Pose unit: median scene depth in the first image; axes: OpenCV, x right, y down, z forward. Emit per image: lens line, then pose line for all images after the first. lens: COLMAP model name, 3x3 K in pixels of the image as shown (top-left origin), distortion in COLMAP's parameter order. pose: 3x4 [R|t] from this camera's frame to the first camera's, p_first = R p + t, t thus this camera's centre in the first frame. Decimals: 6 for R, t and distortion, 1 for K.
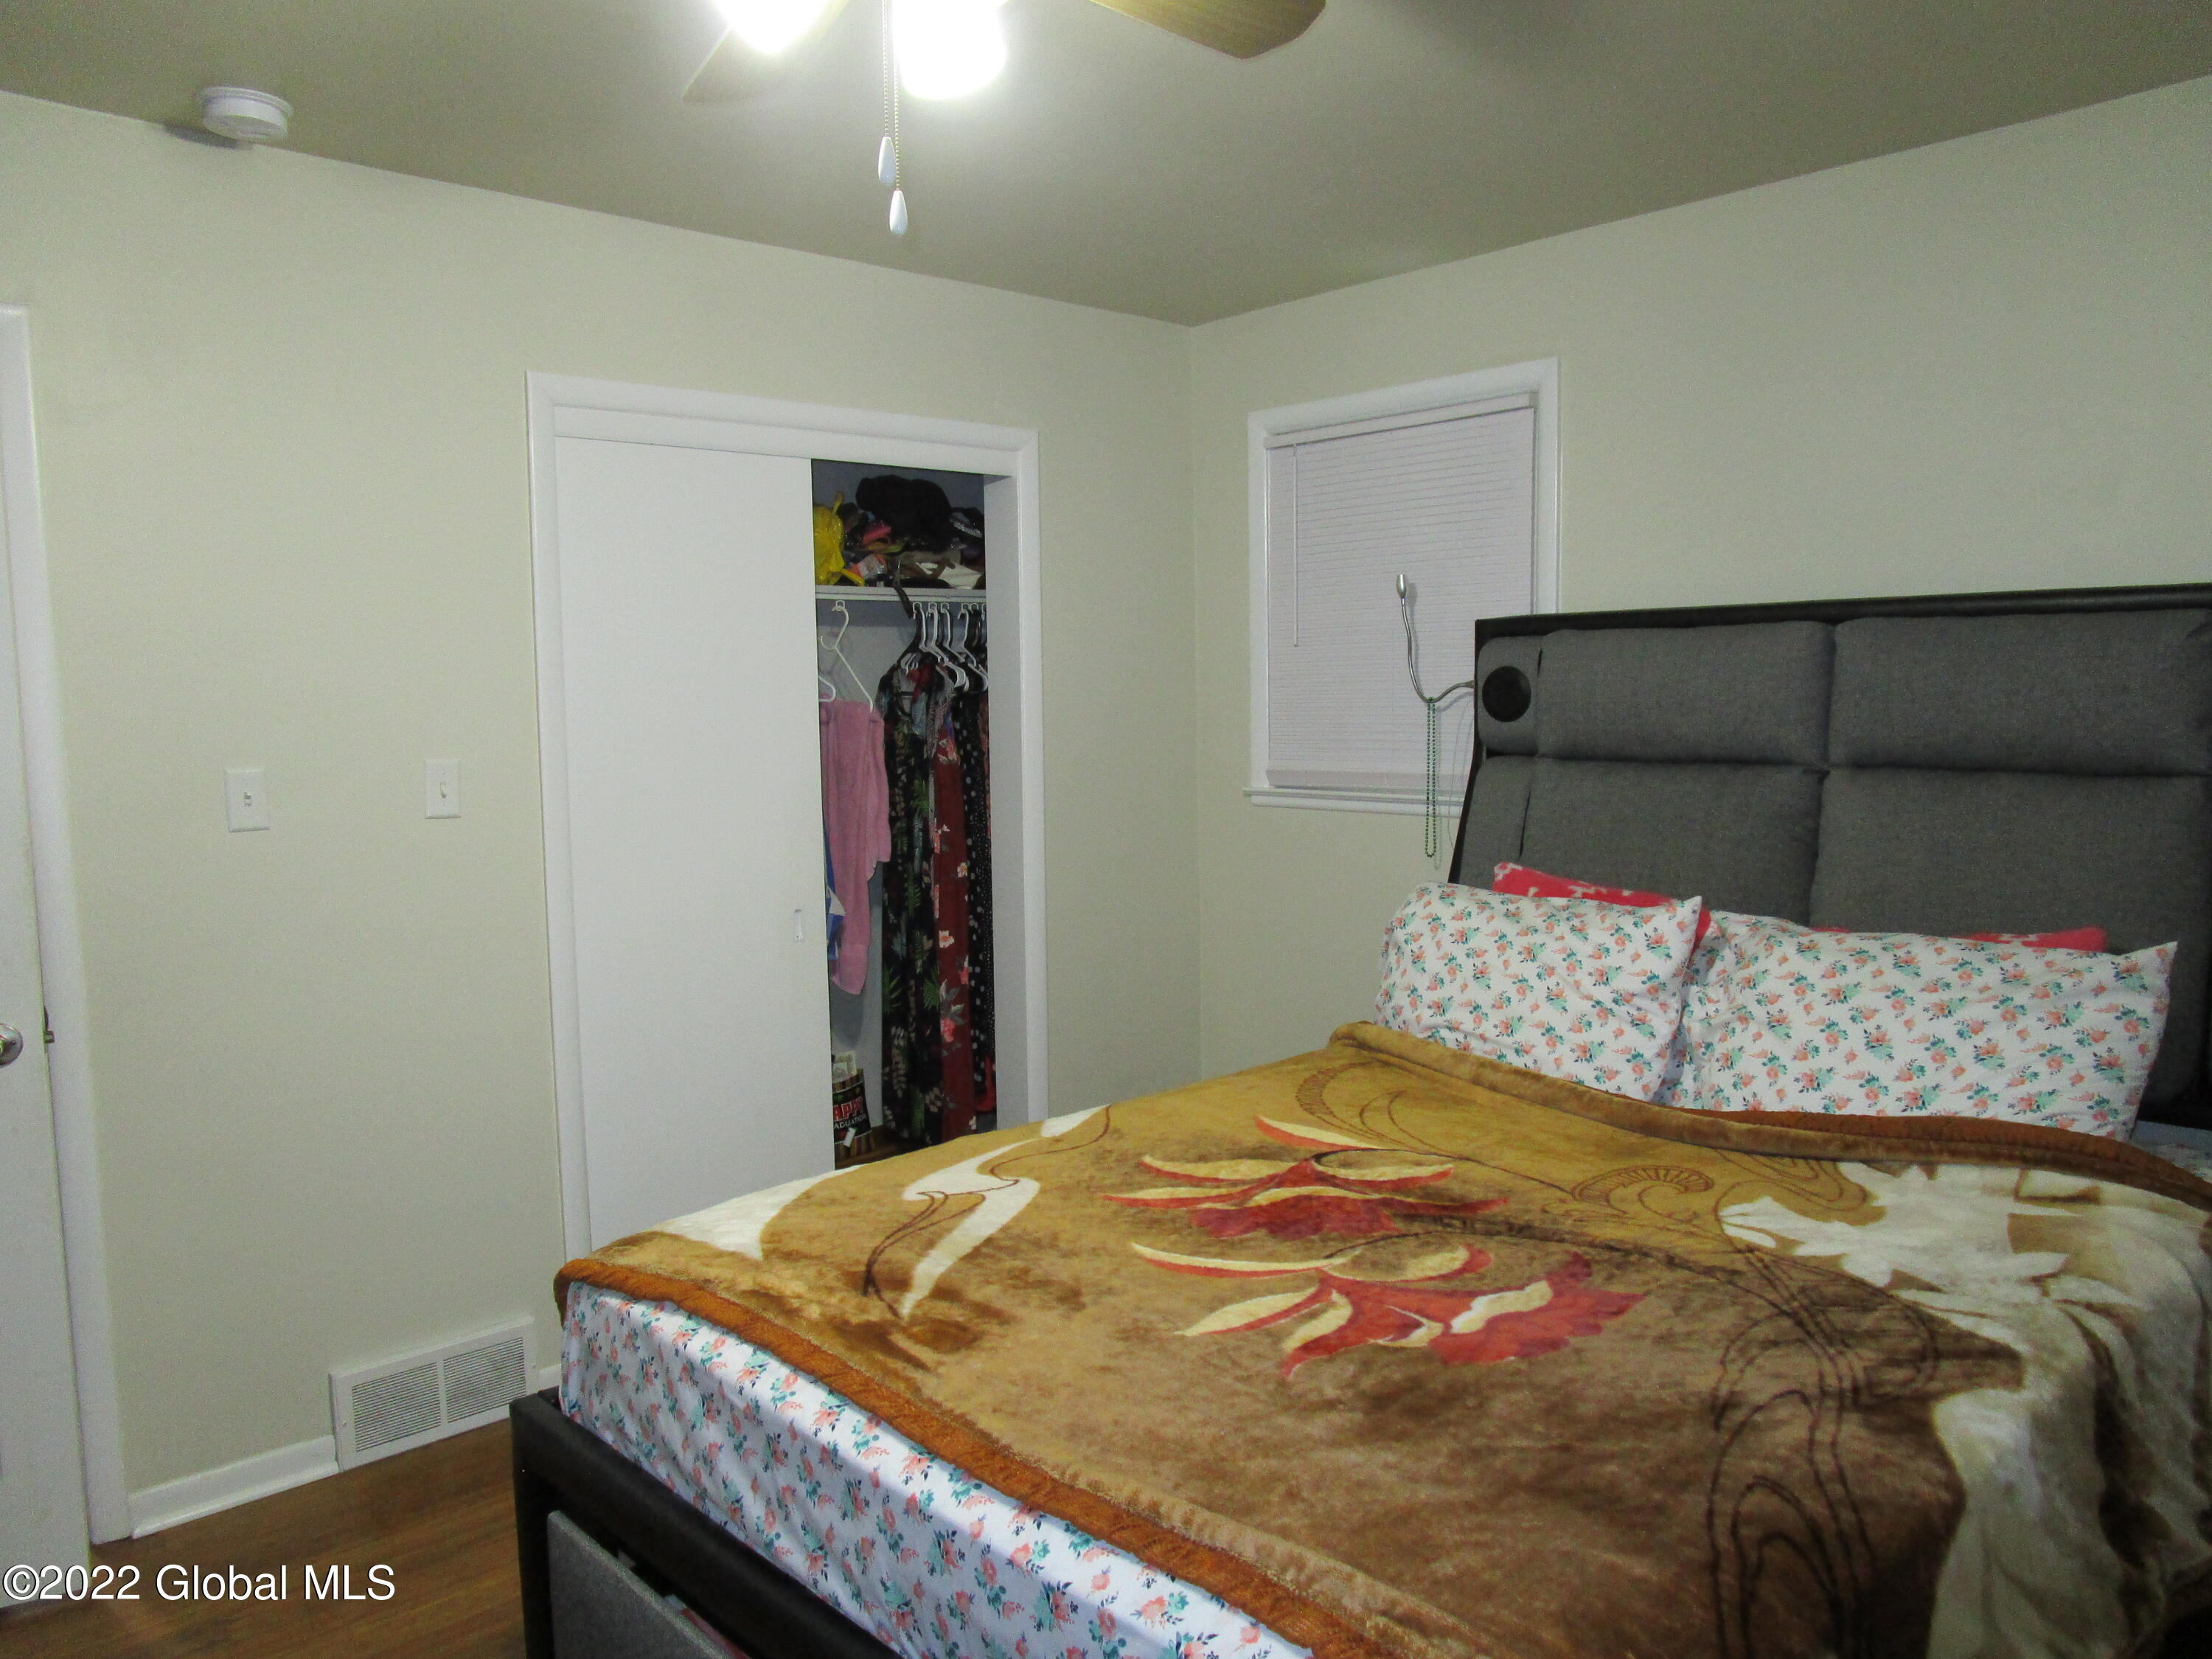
lens RADIAL K [[1590.4, 0, 1102.2], [0, 1590.4, 859.6], [0, 0, 1]] dist [-0.024584, -0.000399]
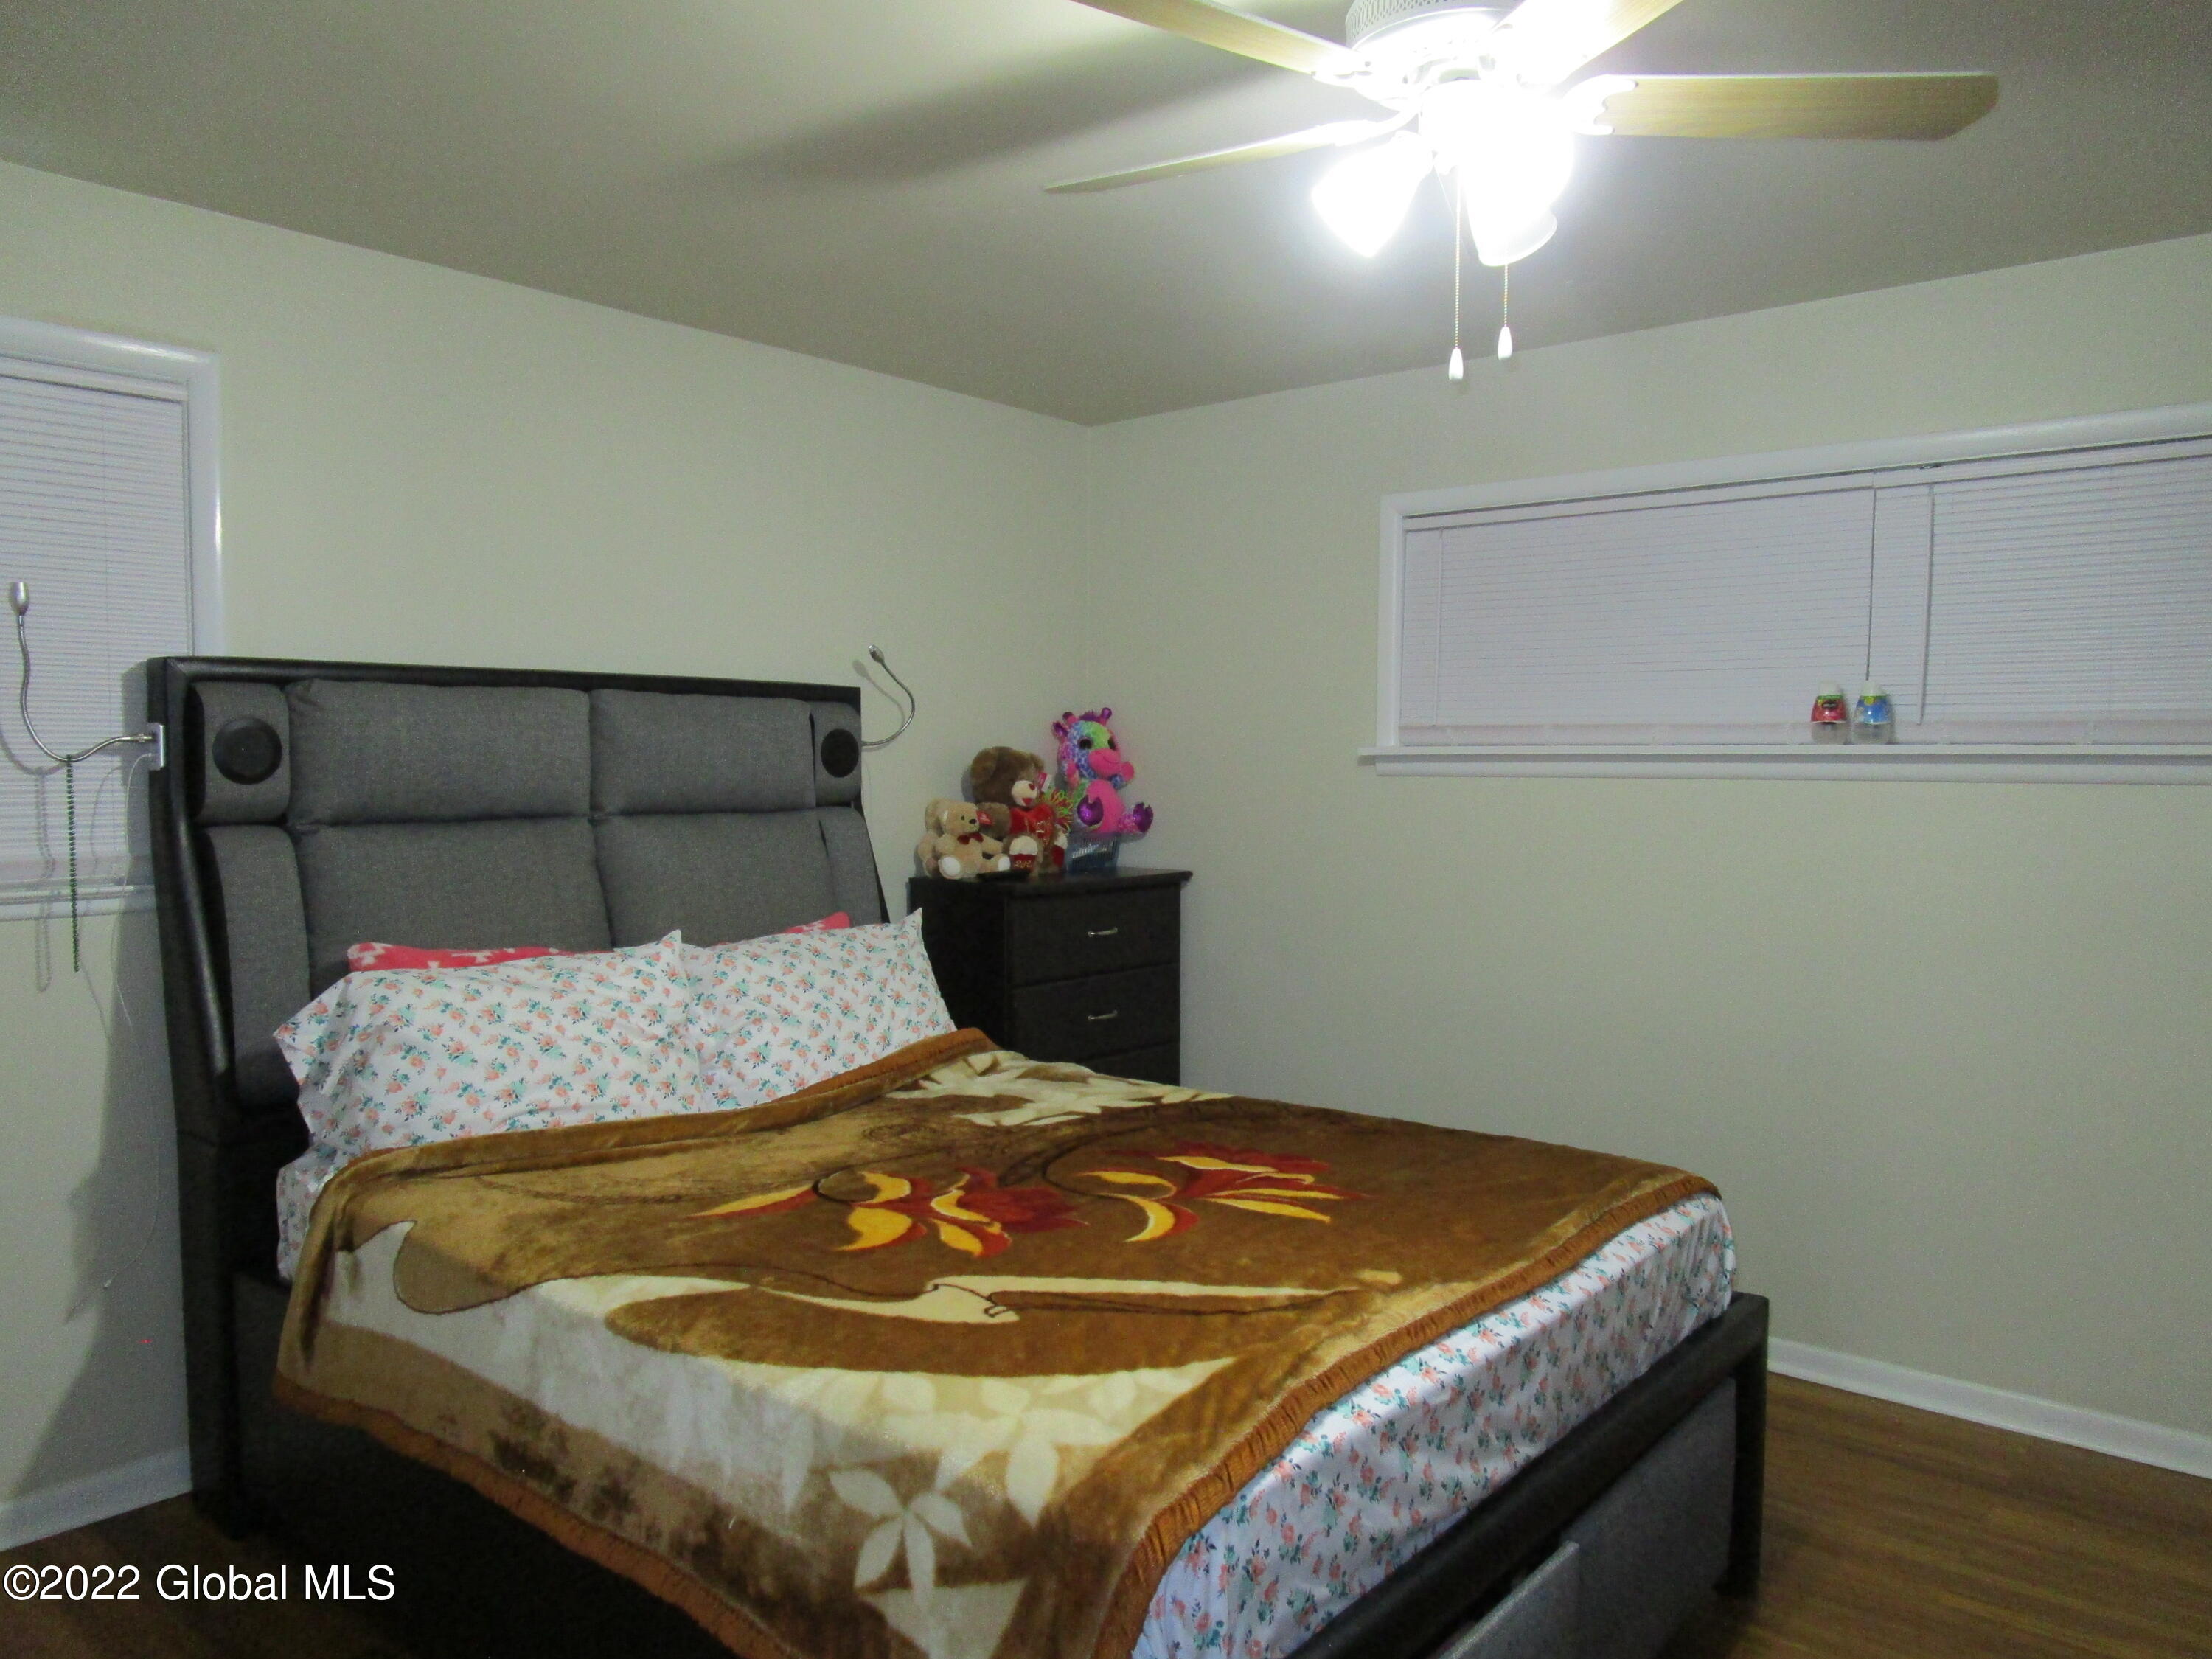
lens RADIAL K [[1590.4, 0, 1102.2], [0, 1590.4, 859.6], [0, 0, 1]] dist [-0.024584, -0.000399]
pose [[-0.115349, -0.052722, 0.991925, -0.923242], [0.107317, 0.992084, 0.065211, -0.080503], [-0.987511, 0.113973, -0.108778, 0.971834]]
